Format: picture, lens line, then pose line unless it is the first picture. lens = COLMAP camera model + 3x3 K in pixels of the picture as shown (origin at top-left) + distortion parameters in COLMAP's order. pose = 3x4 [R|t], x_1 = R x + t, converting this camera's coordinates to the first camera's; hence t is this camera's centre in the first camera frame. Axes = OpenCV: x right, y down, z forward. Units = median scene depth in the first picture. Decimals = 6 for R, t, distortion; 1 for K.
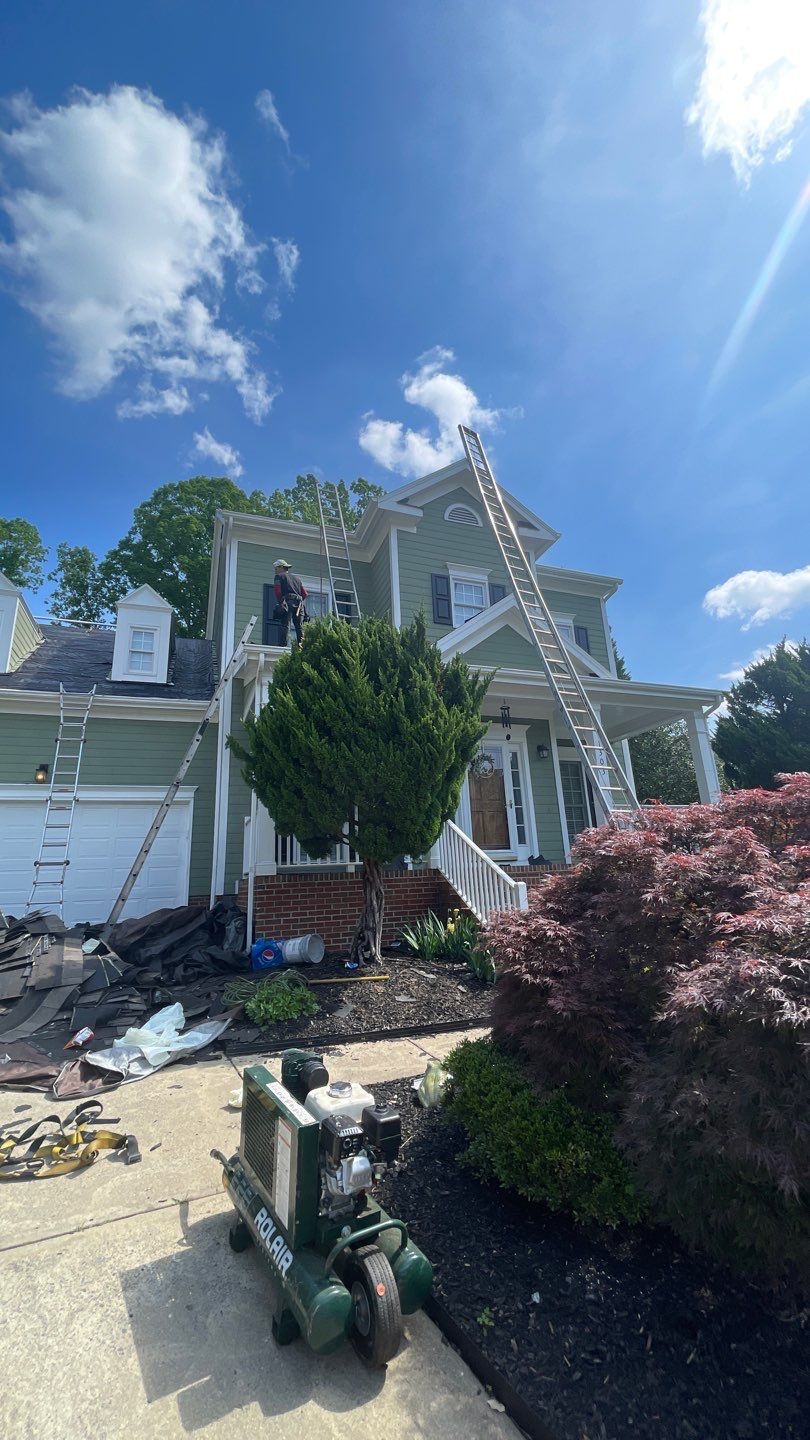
lens RADIAL K [[572.5, 0, 407.4], [0, 572.5, 709.8], [0, 0, 1]] dist [0.000600, 0.000018]
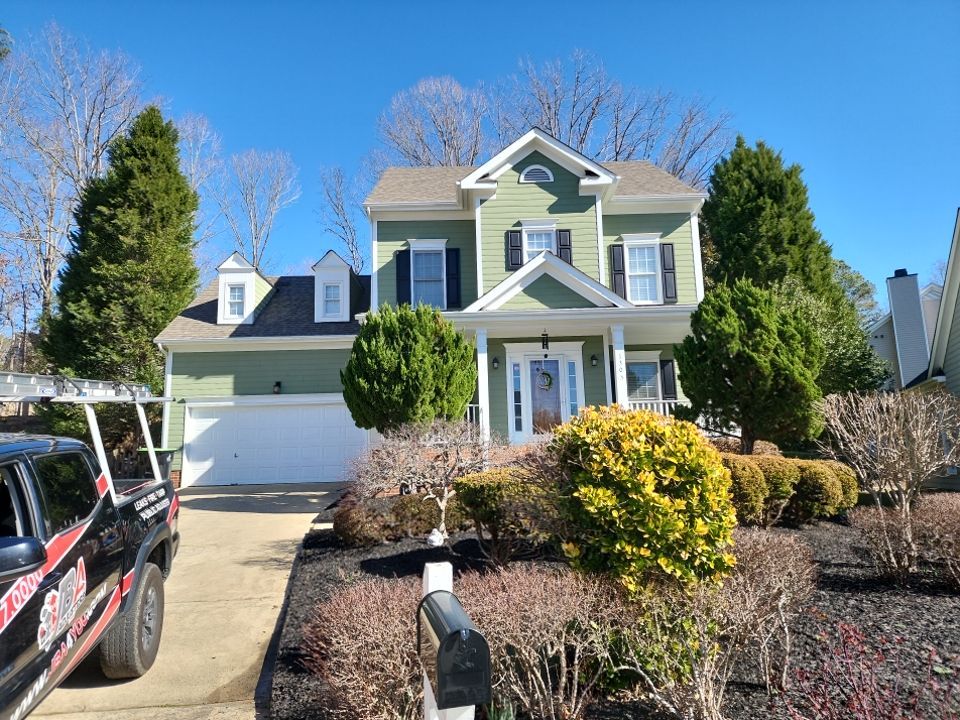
lens RADIAL K [[694.0, 0, 479.0], [0, 694.0, 359.3], [0, 0, 1]] dist [0.005486, -0.000101]
pose [[0.927998, -0.039877, -0.370446, 0.597482], [0.089682, 0.988931, 0.118206, -0.146378], [0.361632, -0.142917, 0.921302, -0.574192]]
